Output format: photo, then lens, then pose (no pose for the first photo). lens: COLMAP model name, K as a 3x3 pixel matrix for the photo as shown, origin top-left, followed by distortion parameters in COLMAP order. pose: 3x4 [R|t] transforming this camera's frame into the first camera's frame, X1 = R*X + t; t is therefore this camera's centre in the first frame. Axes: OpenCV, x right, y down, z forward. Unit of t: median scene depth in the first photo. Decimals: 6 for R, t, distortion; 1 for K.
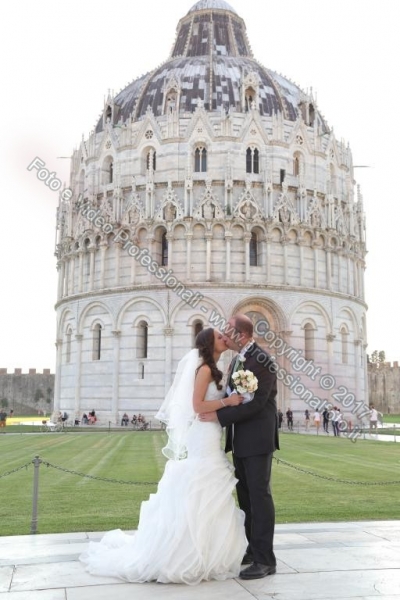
lens RADIAL K [[659.7, 0, 200.0], [0, 659.7, 300.0], [0, 0, 1]] dist [0.004348, 0.136509]
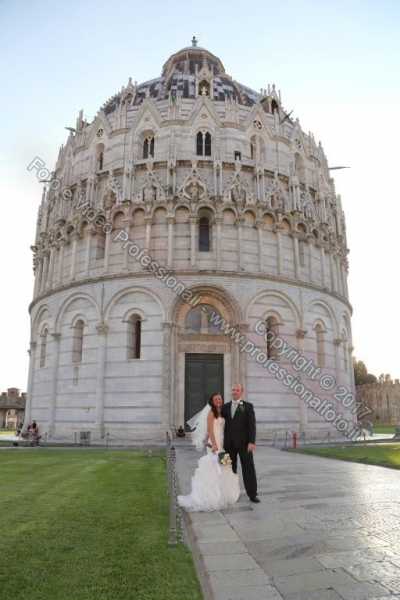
lens RADIAL K [[453.4, 0, 200.1], [0, 453.4, 315.5], [0, 0, 1]] dist [-0.107538, 0.001609]
pose [[0.989614, -0.042491, -0.137327, 0.150662], [0.031284, 0.996079, -0.082755, 0.077342], [0.140305, 0.077599, 0.987063, 0.409217]]
